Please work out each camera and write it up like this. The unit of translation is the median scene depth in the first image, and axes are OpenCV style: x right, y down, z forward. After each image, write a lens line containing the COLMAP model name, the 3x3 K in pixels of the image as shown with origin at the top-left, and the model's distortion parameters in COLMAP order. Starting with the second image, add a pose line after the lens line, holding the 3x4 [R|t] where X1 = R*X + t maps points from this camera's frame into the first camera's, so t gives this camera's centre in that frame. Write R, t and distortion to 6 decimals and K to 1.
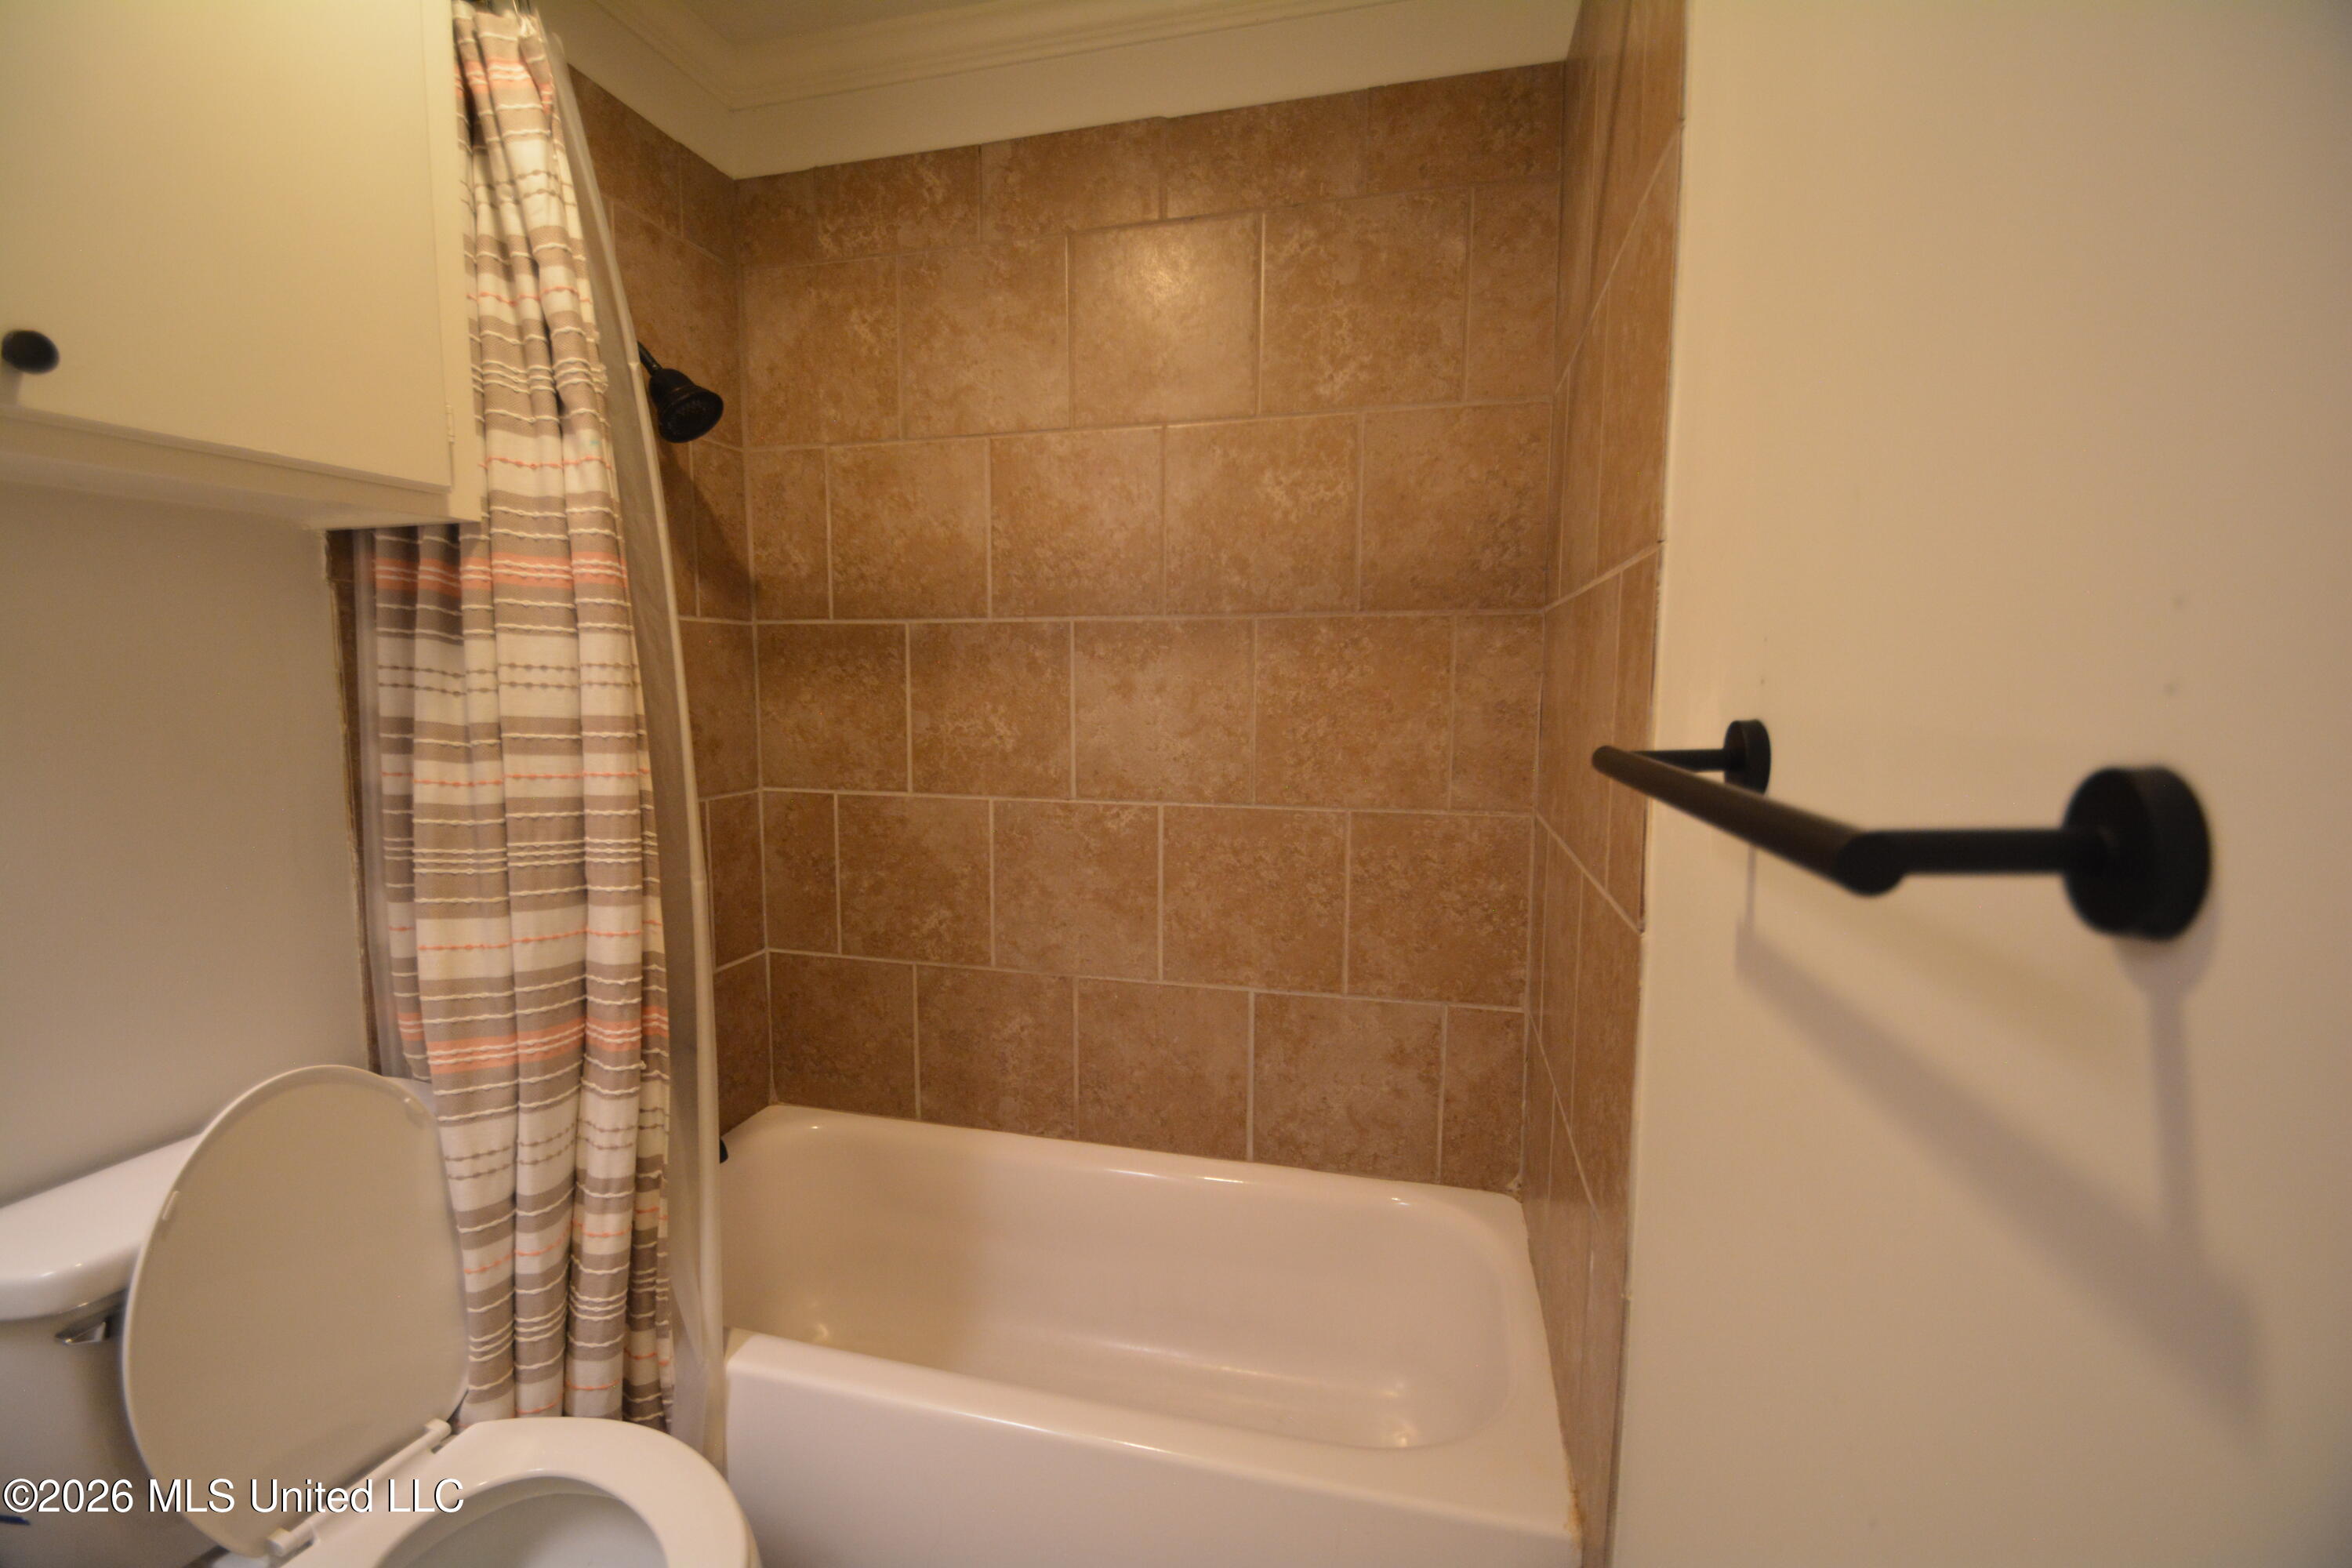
lens RADIAL K [[1026.0, 0, 1137.2], [0, 1026.0, 790.9], [0, 0, 1]] dist [0.014975, -0.018392]
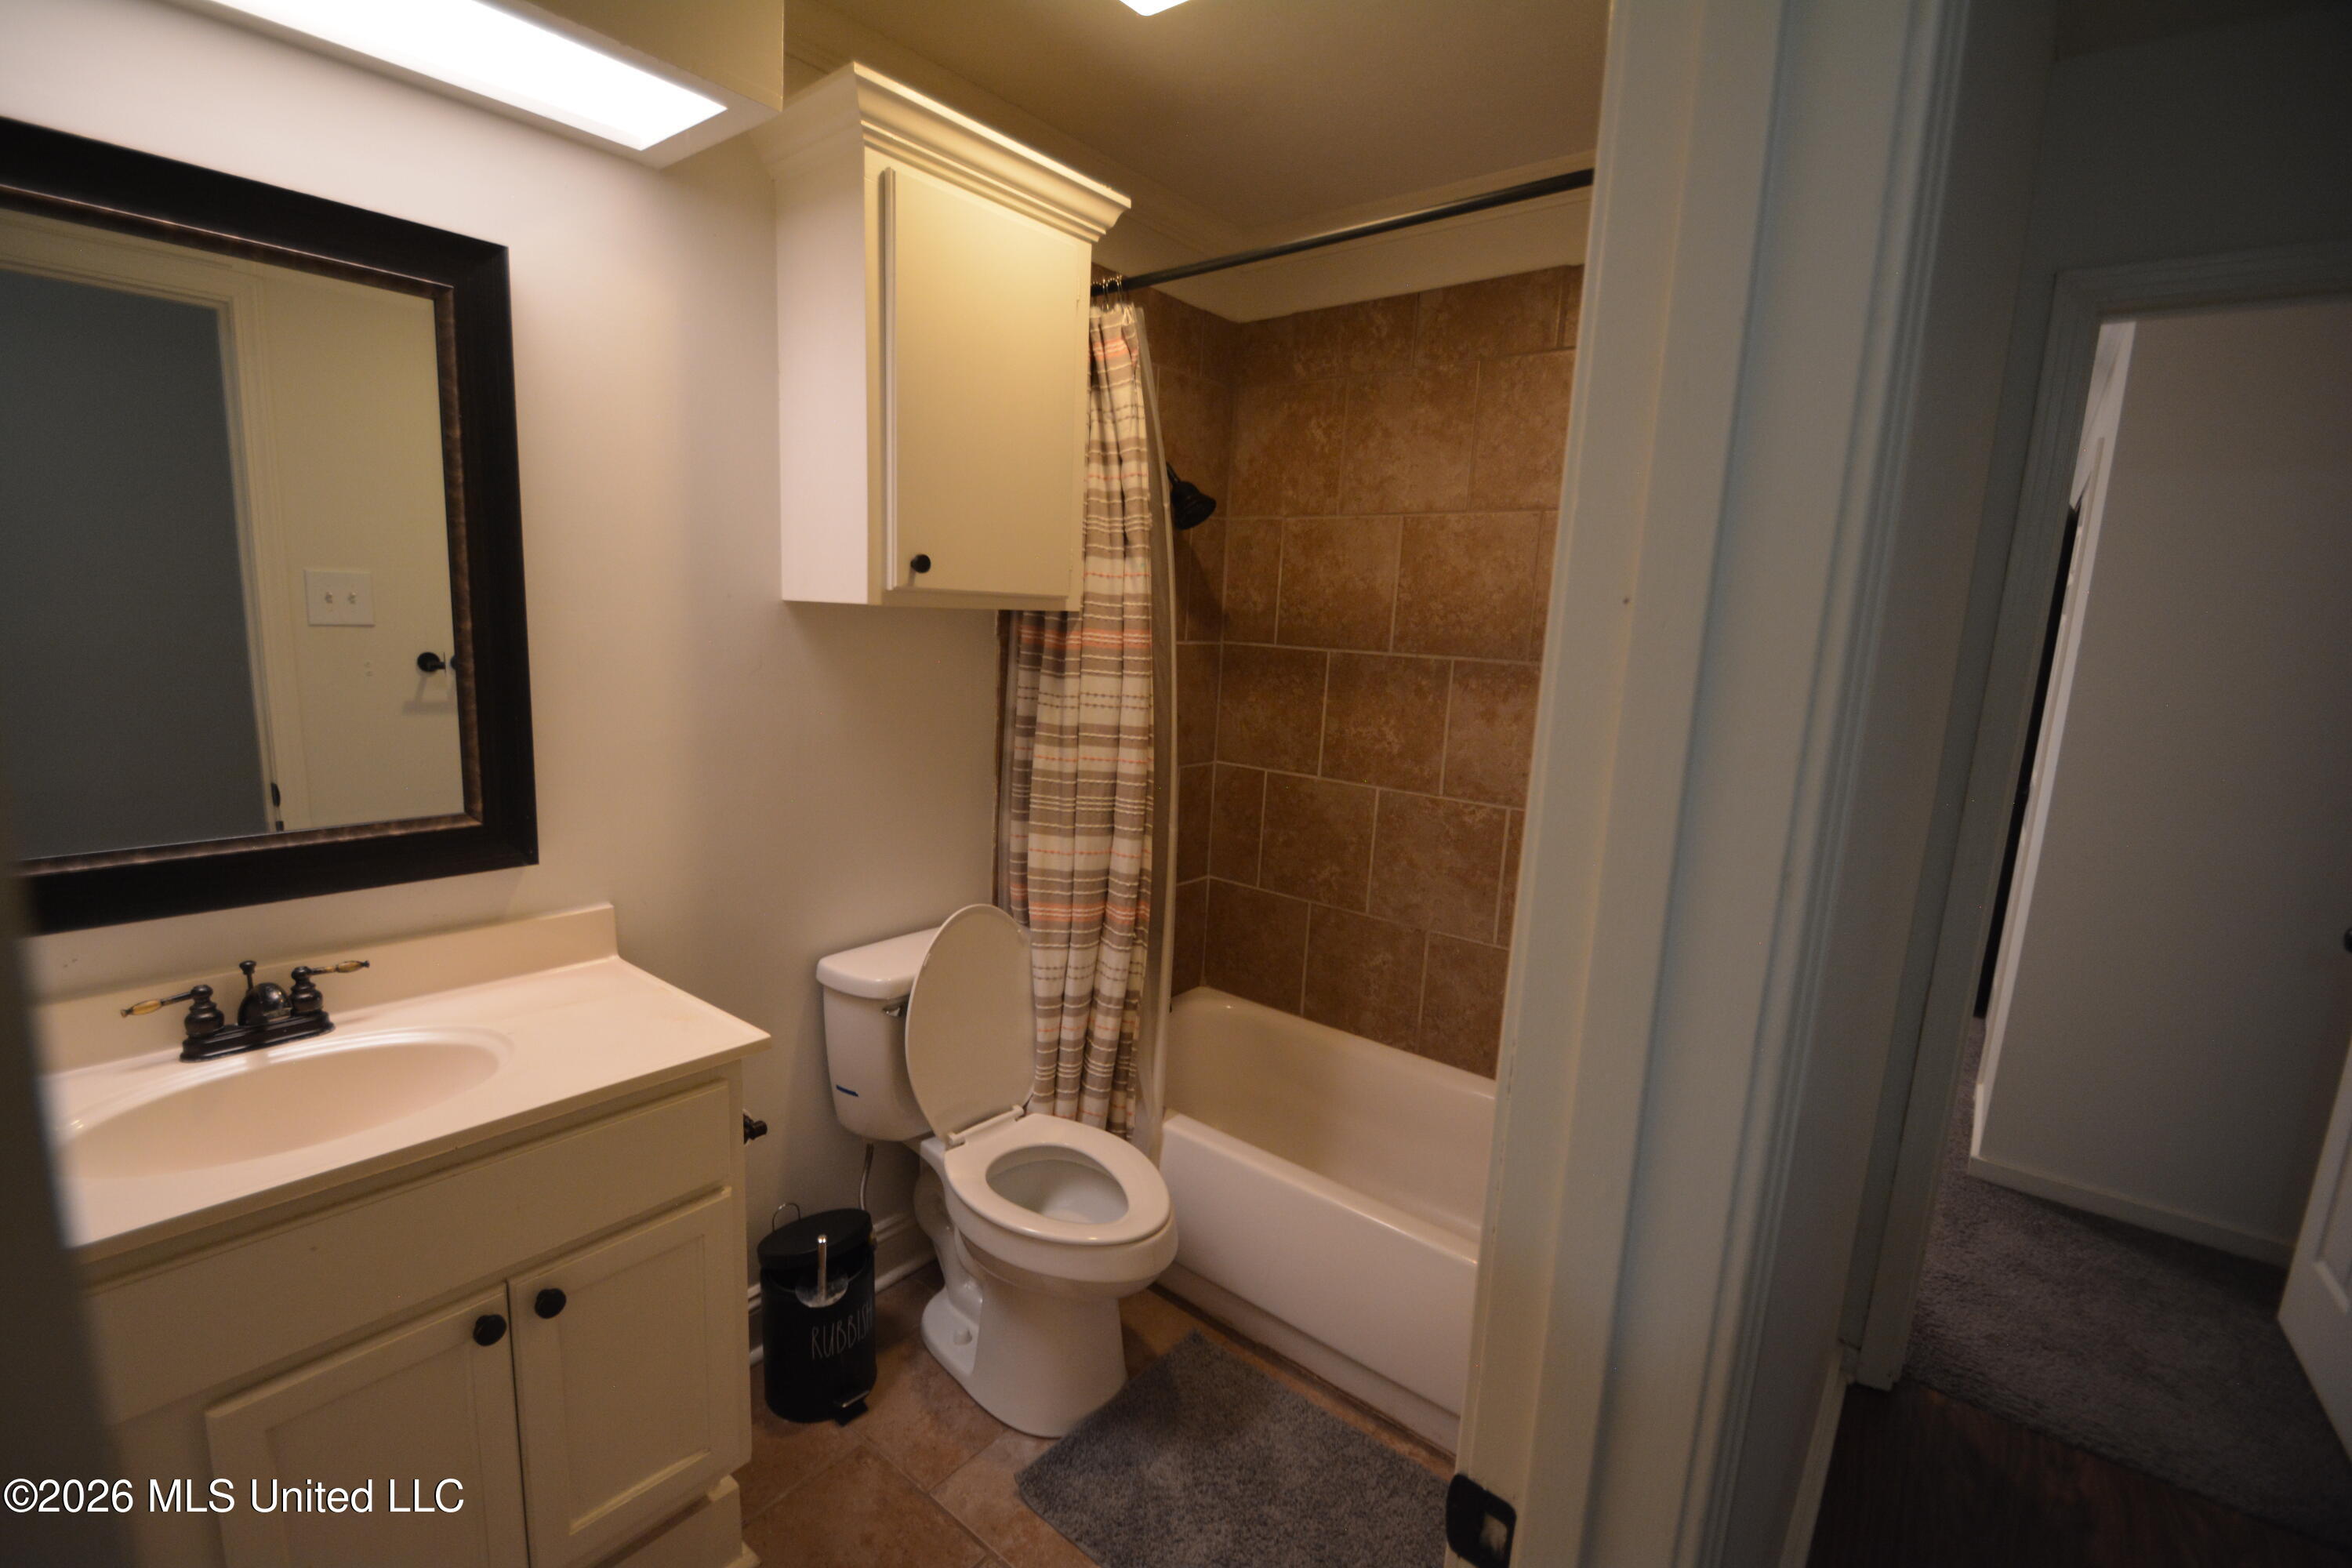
lens RADIAL K [[1026.0, 0, 1137.2], [0, 1026.0, 790.9], [0, 0, 1]] dist [0.014975, -0.018392]
pose [[0.907563, 0.109338, -0.405431, 0.126611], [-0.088120, 0.993598, 0.070700, -0.061423], [0.410566, -0.028438, 0.911388, -0.372107]]
